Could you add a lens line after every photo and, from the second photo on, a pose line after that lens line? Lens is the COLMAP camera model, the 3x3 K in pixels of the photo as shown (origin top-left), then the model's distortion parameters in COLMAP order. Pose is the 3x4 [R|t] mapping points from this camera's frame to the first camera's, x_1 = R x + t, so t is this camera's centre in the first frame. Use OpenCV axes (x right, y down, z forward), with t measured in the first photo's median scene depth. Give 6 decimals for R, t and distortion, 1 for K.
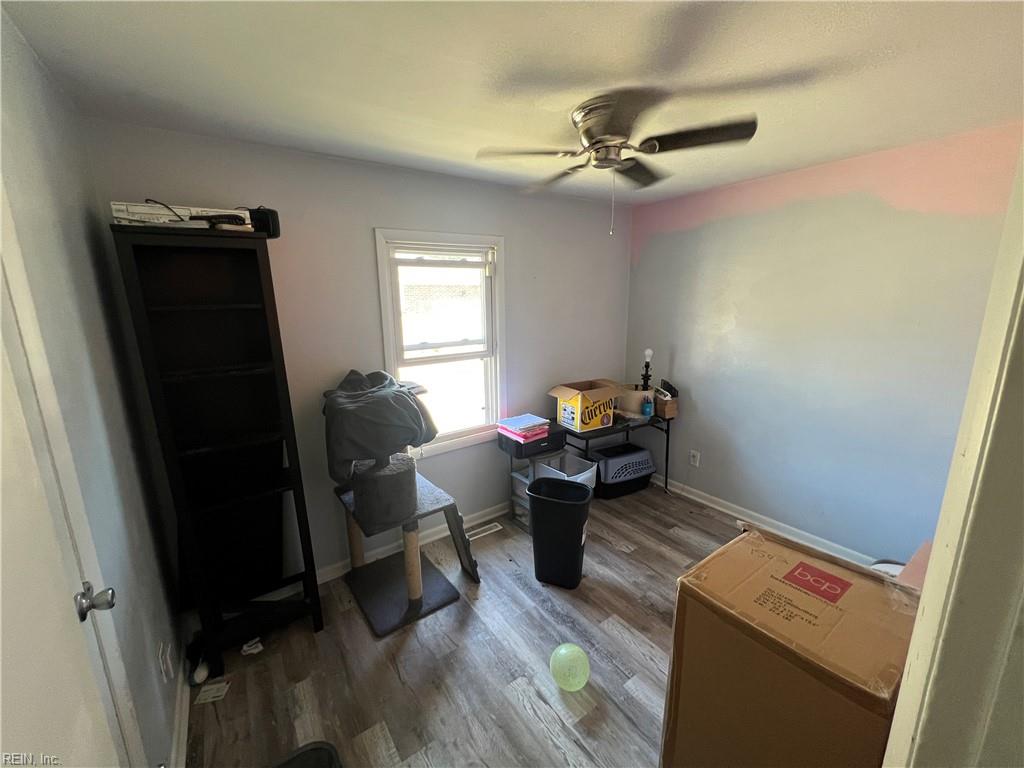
lens RADIAL K [[413.0, 0, 510.8], [0, 413.0, 382.7], [0, 0, 1]] dist [0.001642, -0.000165]
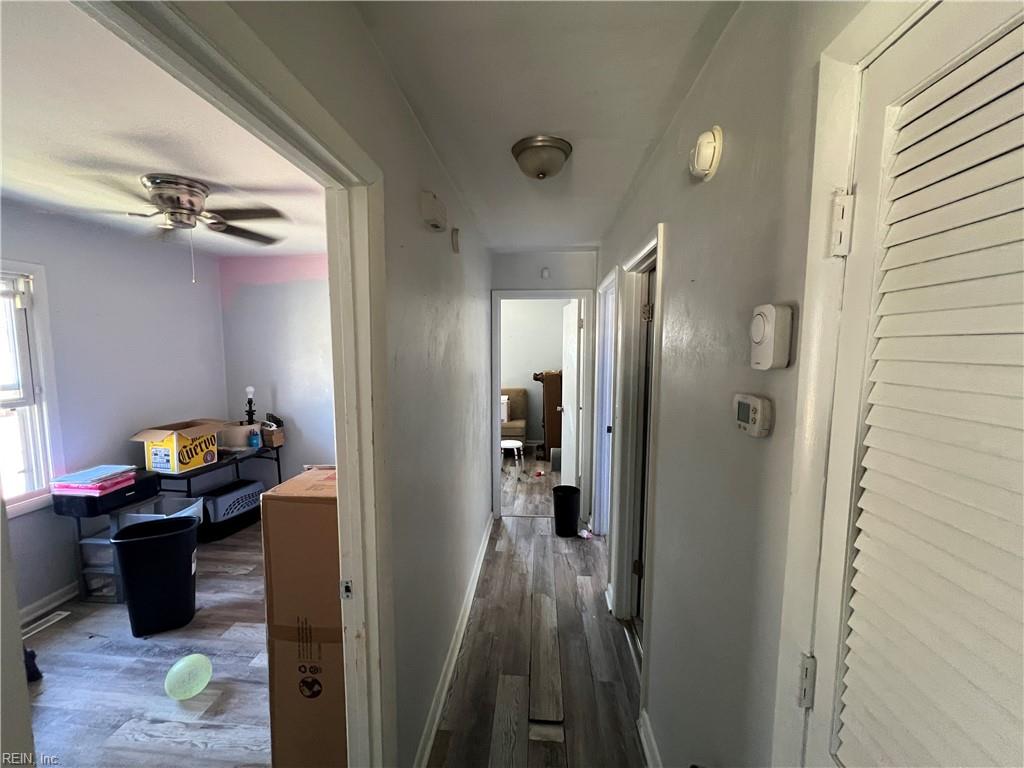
lens RADIAL K [[409.1, 0, 510.7], [0, 409.1, 386.4], [0, 0, 1]] dist [0.000964, -0.000645]
pose [[0.647004, -0.057439, 0.760320, -0.048472], [0.141933, 0.988803, -0.046079, 0.073644], [-0.749160, 0.137728, 0.647912, -0.245671]]
